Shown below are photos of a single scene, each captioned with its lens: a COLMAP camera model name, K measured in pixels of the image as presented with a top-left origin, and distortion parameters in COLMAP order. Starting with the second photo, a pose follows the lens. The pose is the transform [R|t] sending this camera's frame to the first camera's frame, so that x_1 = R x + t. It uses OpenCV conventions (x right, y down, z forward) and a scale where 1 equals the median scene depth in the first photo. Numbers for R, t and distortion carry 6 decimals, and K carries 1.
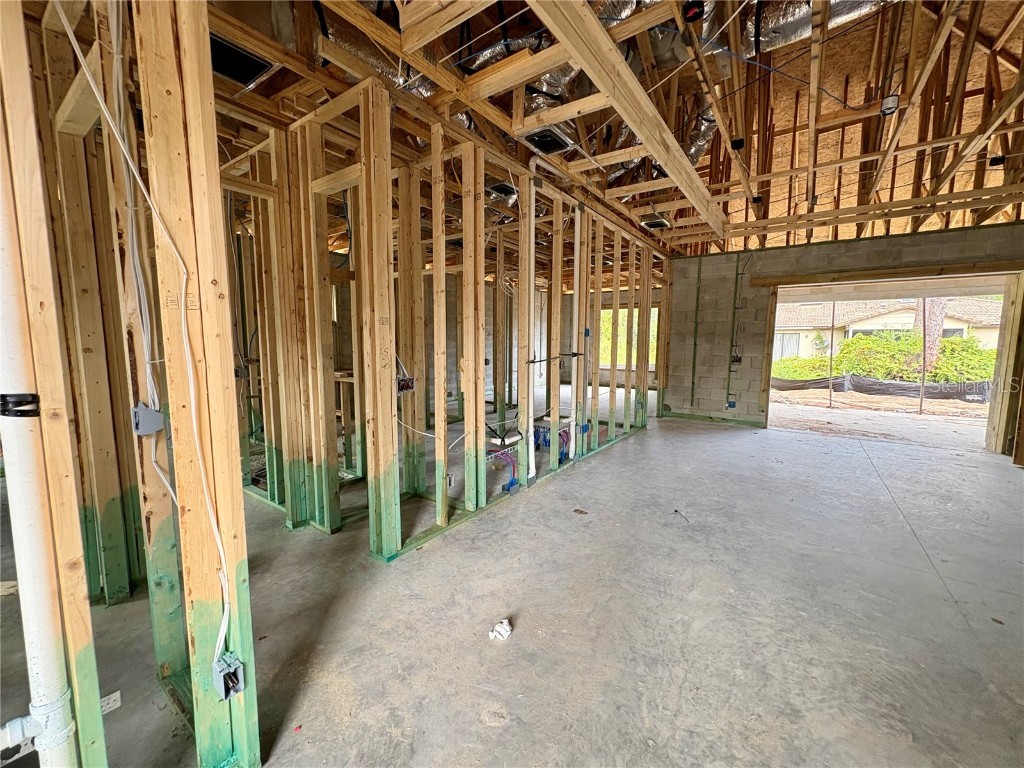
lens RADIAL K [[408.8, 0, 513.3], [0, 408.8, 384.1], [0, 0, 1]] dist [0.000069, 0.000469]
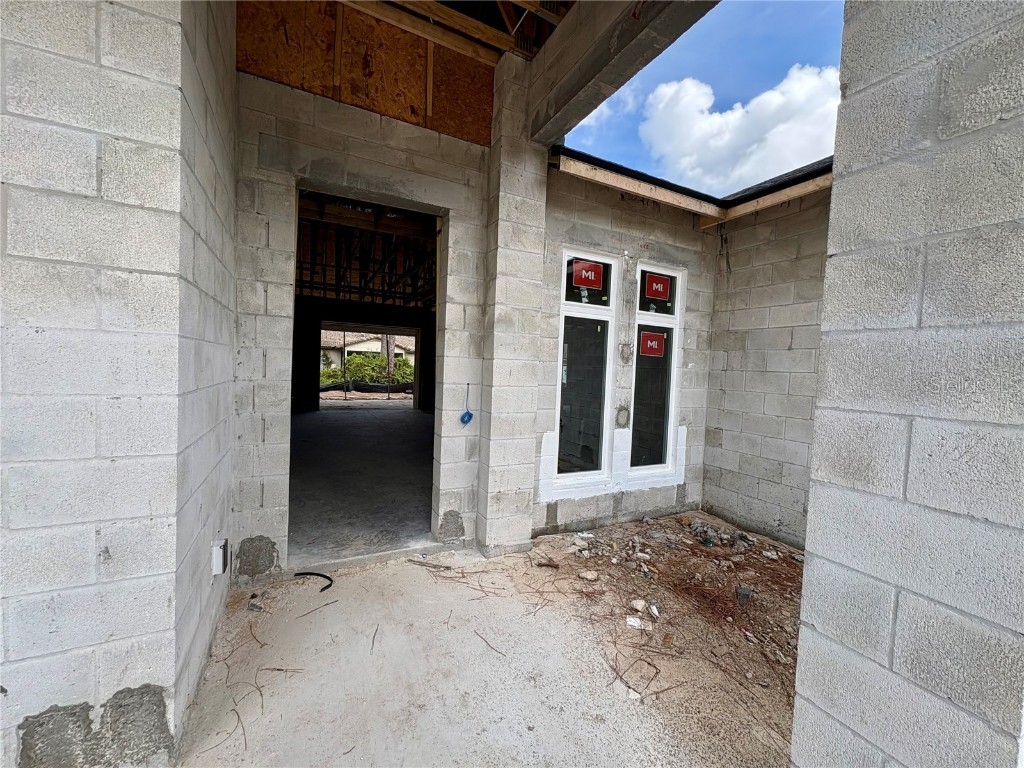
lens RADIAL K [[408.8, 0, 513.3], [0, 408.8, 384.1], [0, 0, 1]] dist [0.000069, 0.000469]
pose [[0.459690, -0.020433, 0.887844, -0.430799], [0.052824, 0.998594, -0.004368, 0.051401], [-0.886507, 0.048908, 0.460123, -0.393347]]
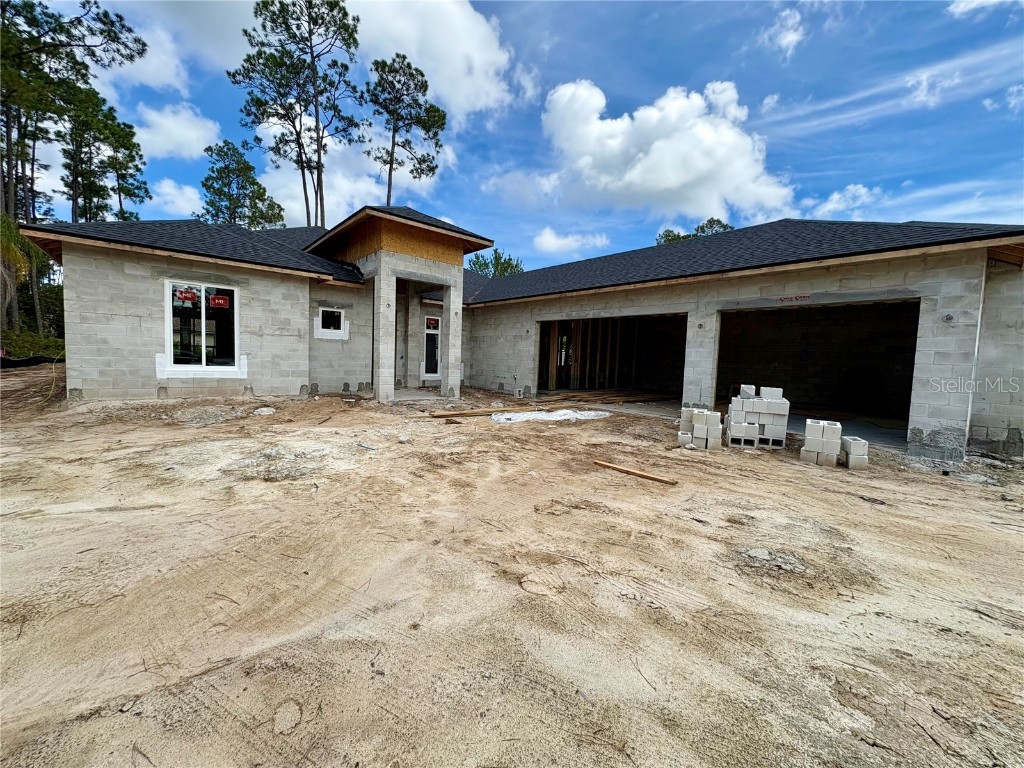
lens RADIAL K [[408.8, 0, 513.3], [0, 408.8, 384.1], [0, 0, 1]] dist [0.000069, 0.000469]
pose [[0.246164, -0.051899, 0.967838, -5.992767], [0.063912, 0.997261, 0.037221, 0.535030], [-0.967119, 0.052694, 0.248807, -3.348216]]
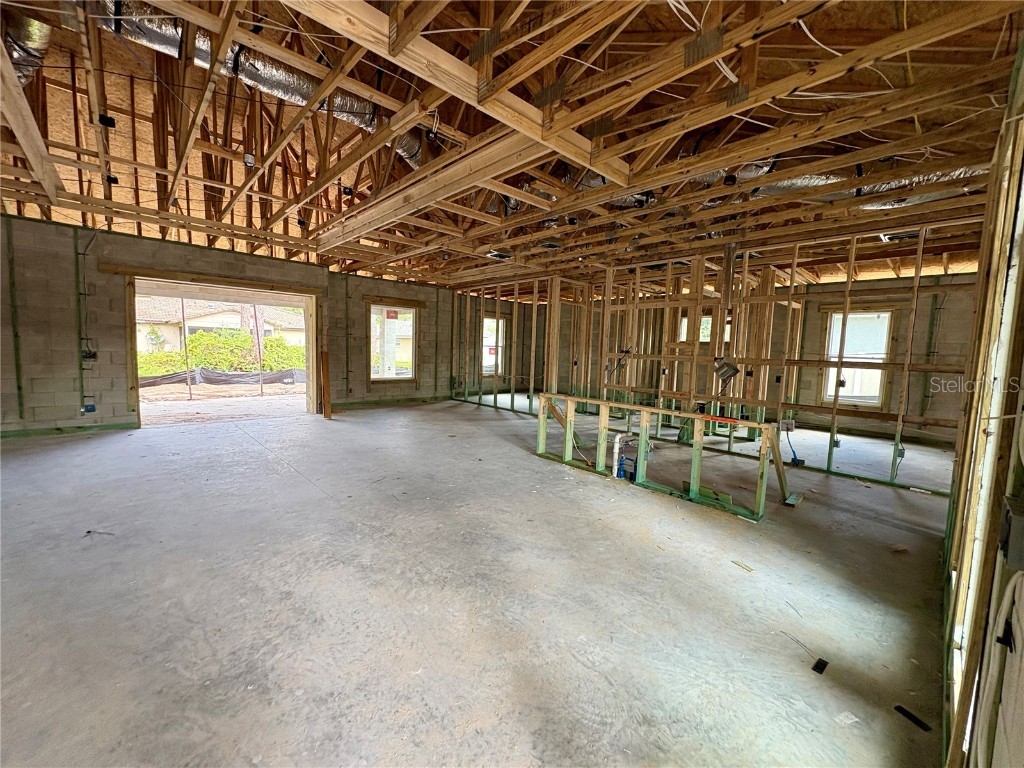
lens RADIAL K [[408.8, 0, 513.3], [0, 408.8, 384.1], [0, 0, 1]] dist [0.000069, 0.000469]
pose [[0.191628, -0.083689, 0.977893, -0.124268], [0.073820, 0.994765, 0.070667, 0.004849], [-0.978687, 0.058647, 0.196803, -0.026564]]
